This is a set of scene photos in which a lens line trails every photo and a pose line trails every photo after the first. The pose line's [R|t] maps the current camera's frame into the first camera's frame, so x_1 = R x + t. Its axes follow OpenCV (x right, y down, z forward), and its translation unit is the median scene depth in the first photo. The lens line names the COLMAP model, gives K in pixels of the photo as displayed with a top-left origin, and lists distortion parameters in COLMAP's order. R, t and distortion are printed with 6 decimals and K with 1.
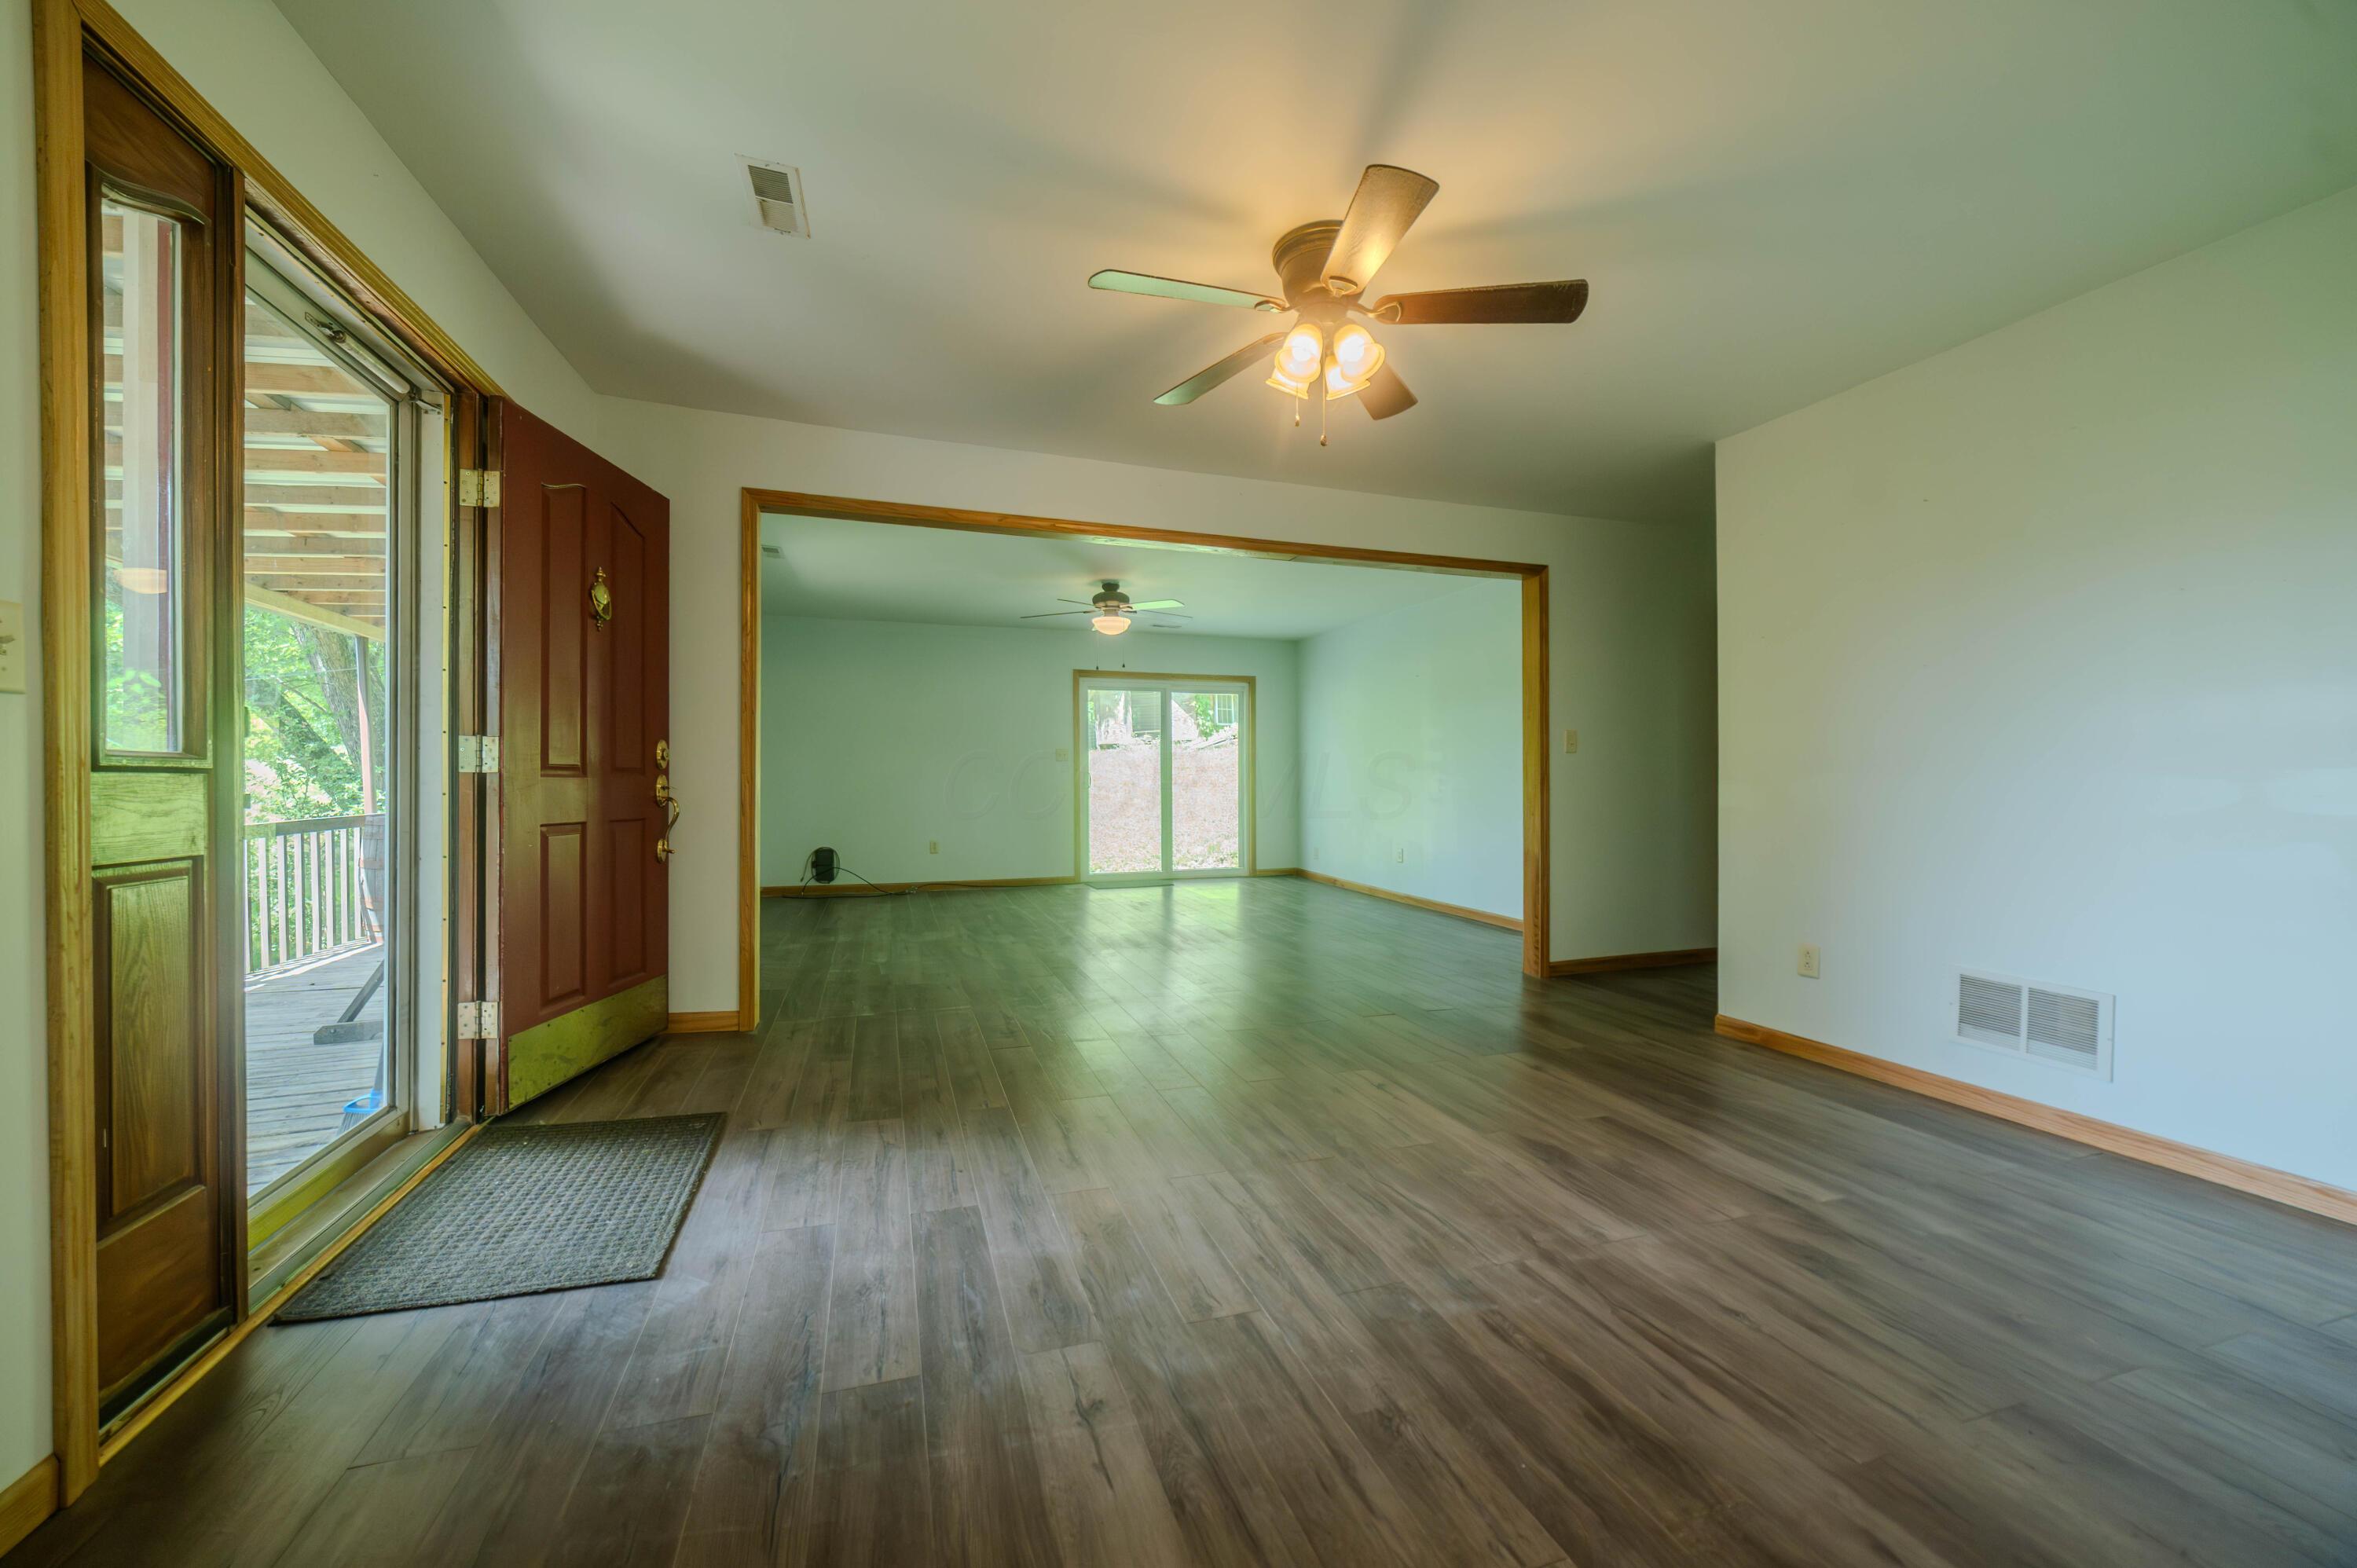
lens RADIAL K [[883.4, 0, 1166.3], [0, 883.4, 787.7], [0, 0, 1]] dist [0.000294, 0.000039]
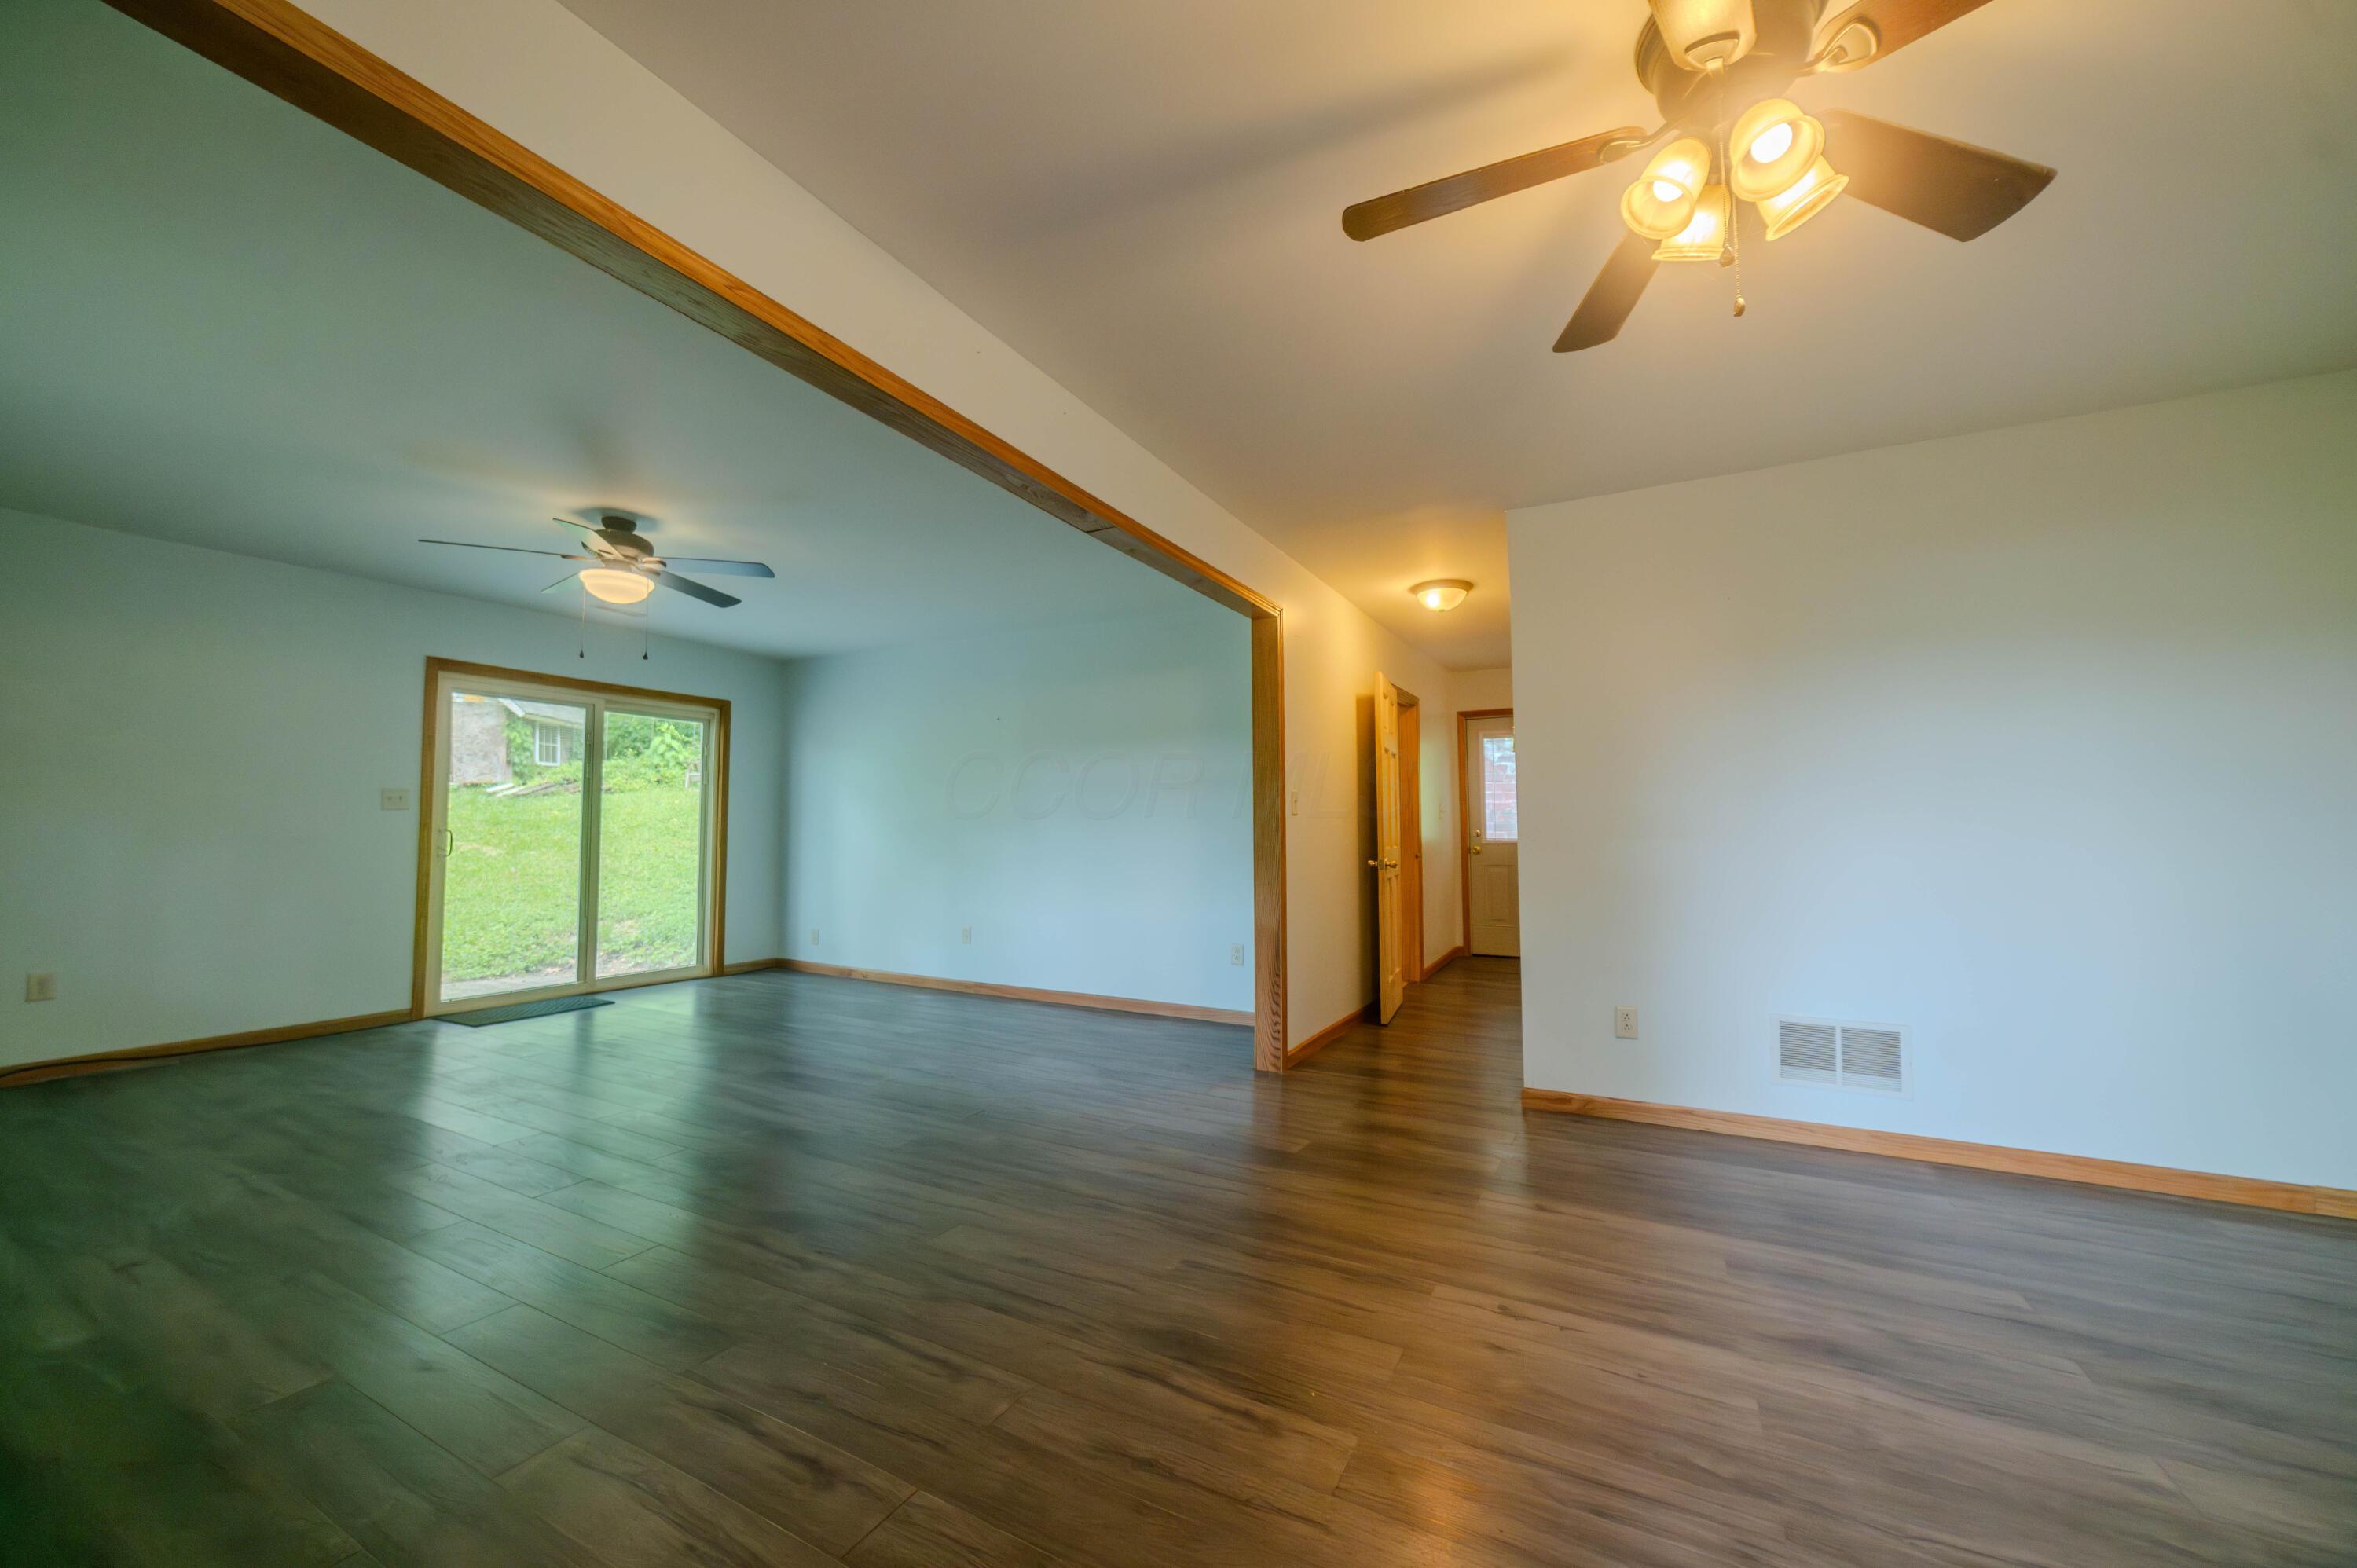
lens RADIAL K [[883.4, 0, 1166.3], [0, 883.4, 787.7], [0, 0, 1]] dist [0.000294, 0.000039]
pose [[0.730065, 0.039878, 0.682214, -0.156297], [0.005710, 0.997905, -0.064441, -0.004949], [-0.683354, 0.050941, 0.728308, 0.255081]]
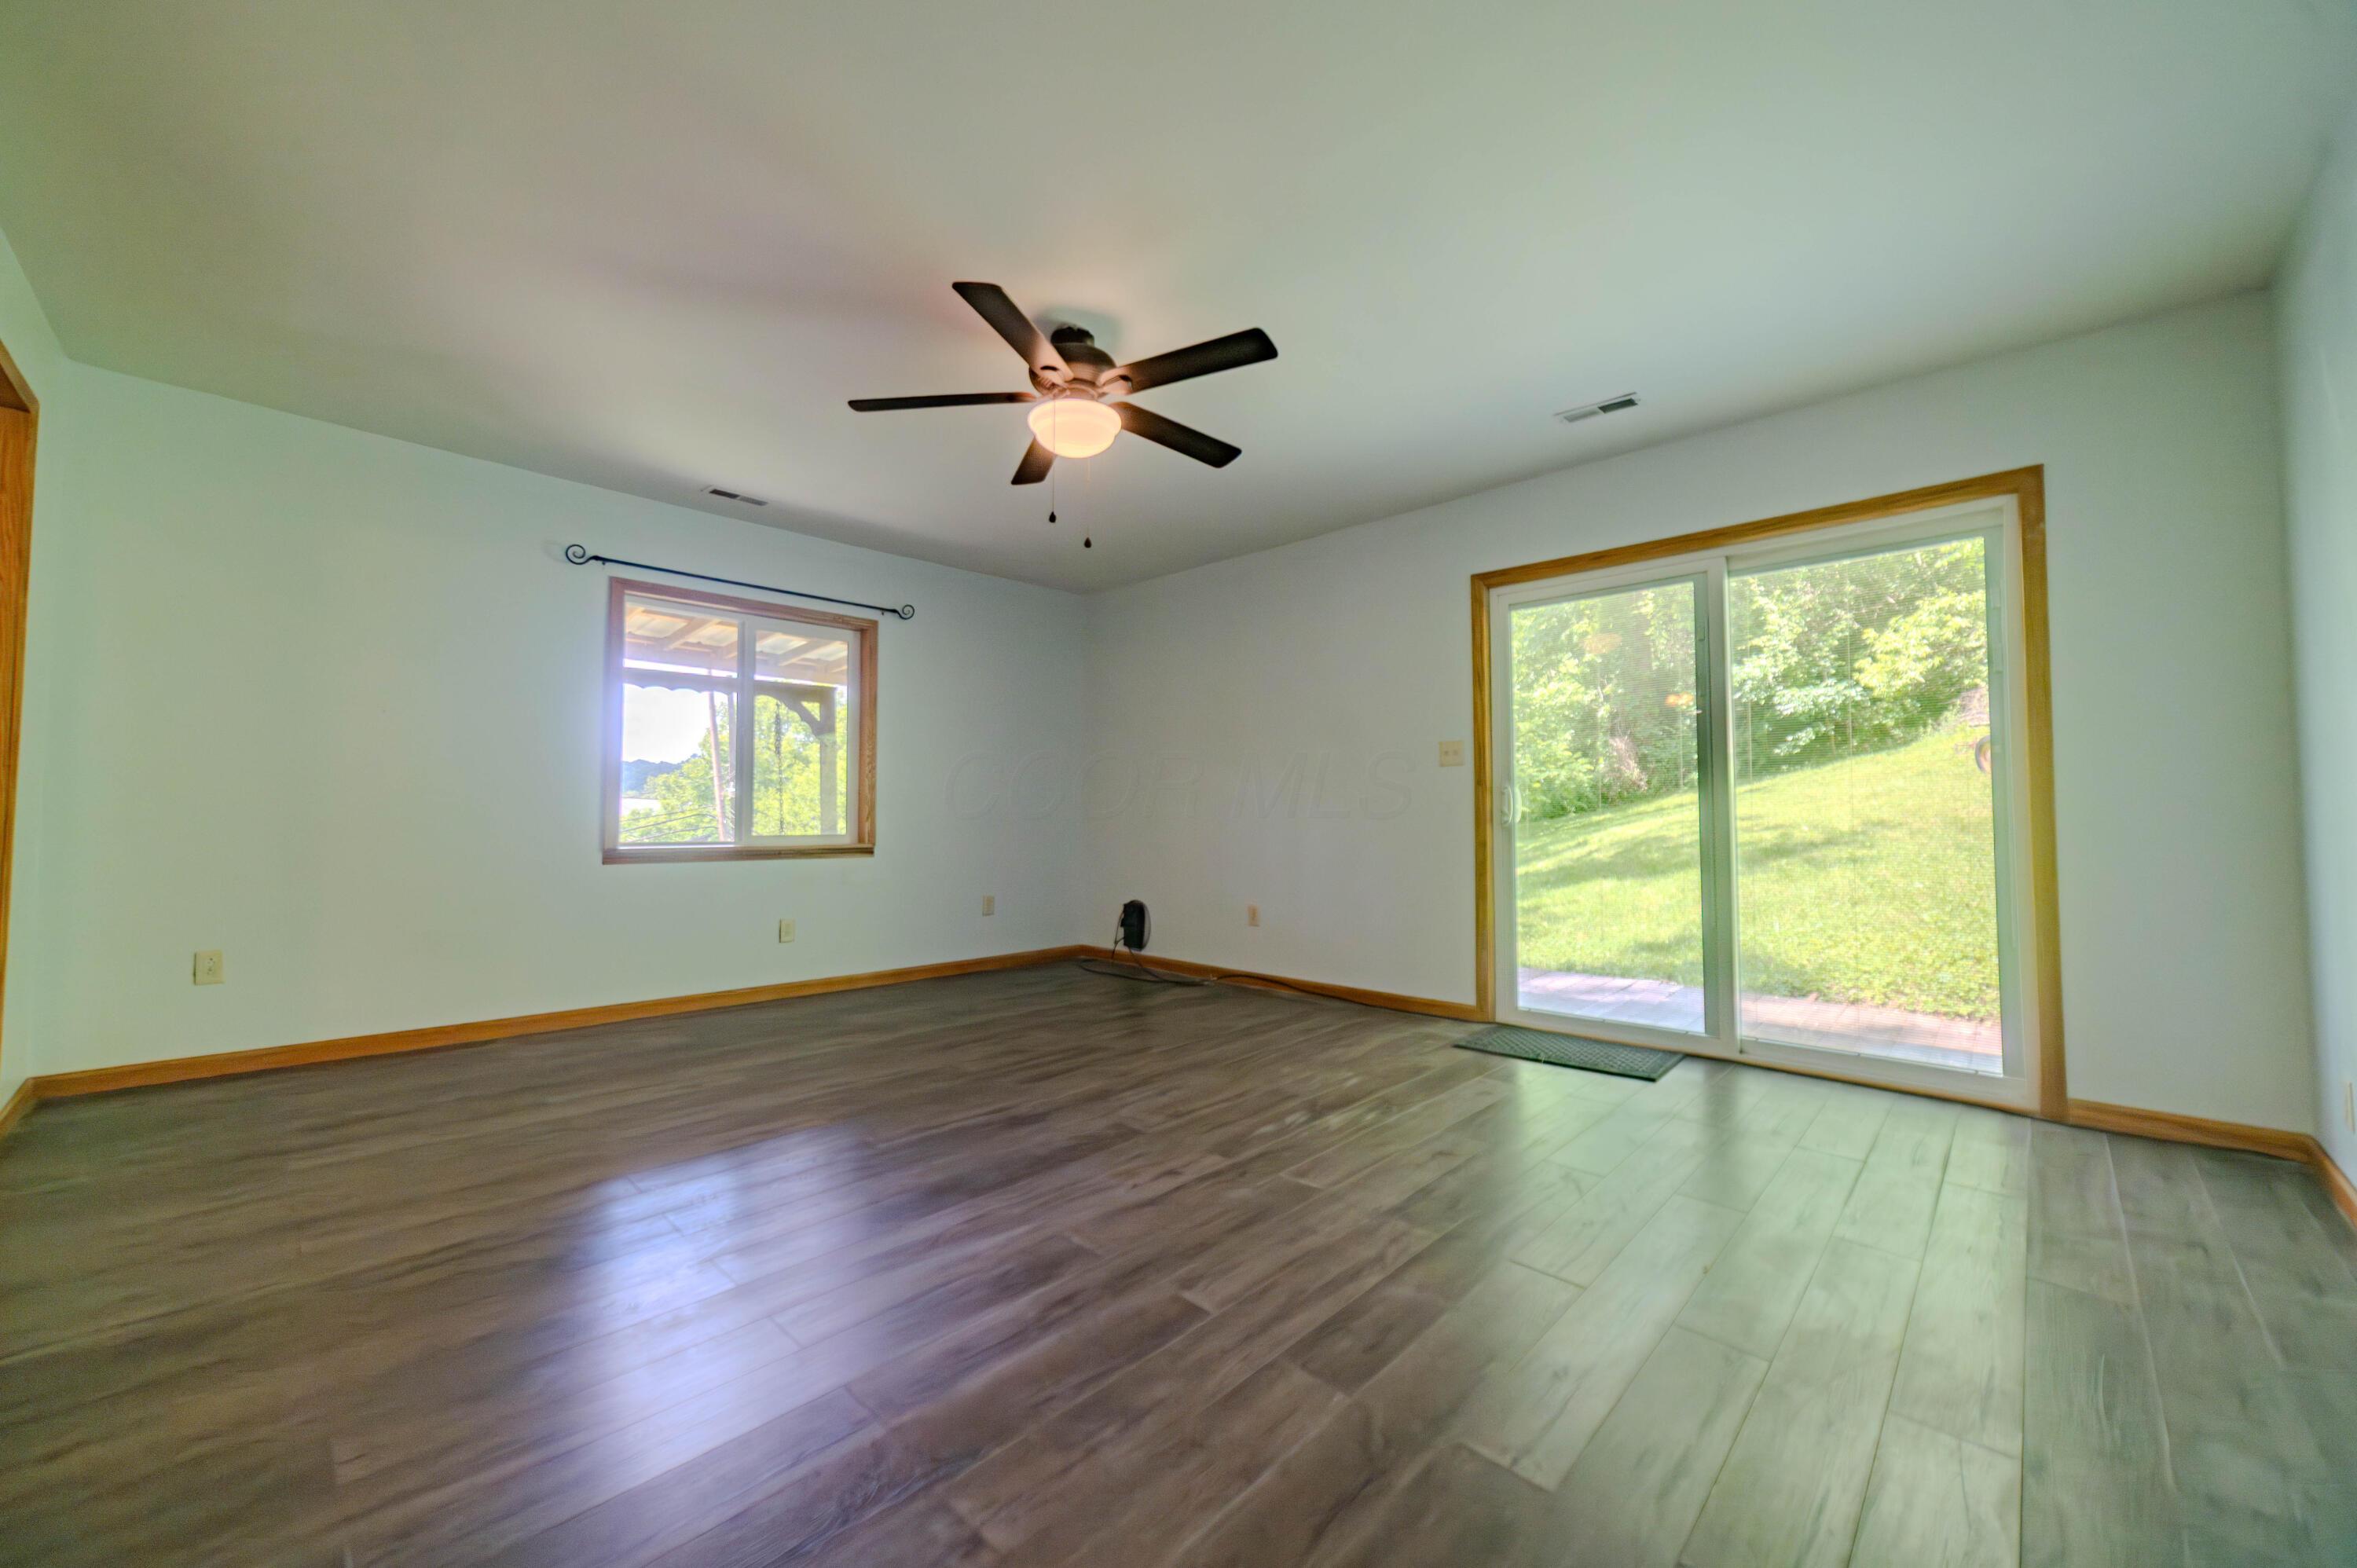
lens RADIAL K [[893.1, 0, 1167.2], [0, 893.1, 783.8], [0, 0, 1]] dist [-0.000458, 0.000061]
pose [[0.462978, -0.027059, -0.885957, 0.270836], [-0.006760, 0.999397, -0.034056, -0.002548], [0.886344, 0.021757, 0.462516, 0.688156]]
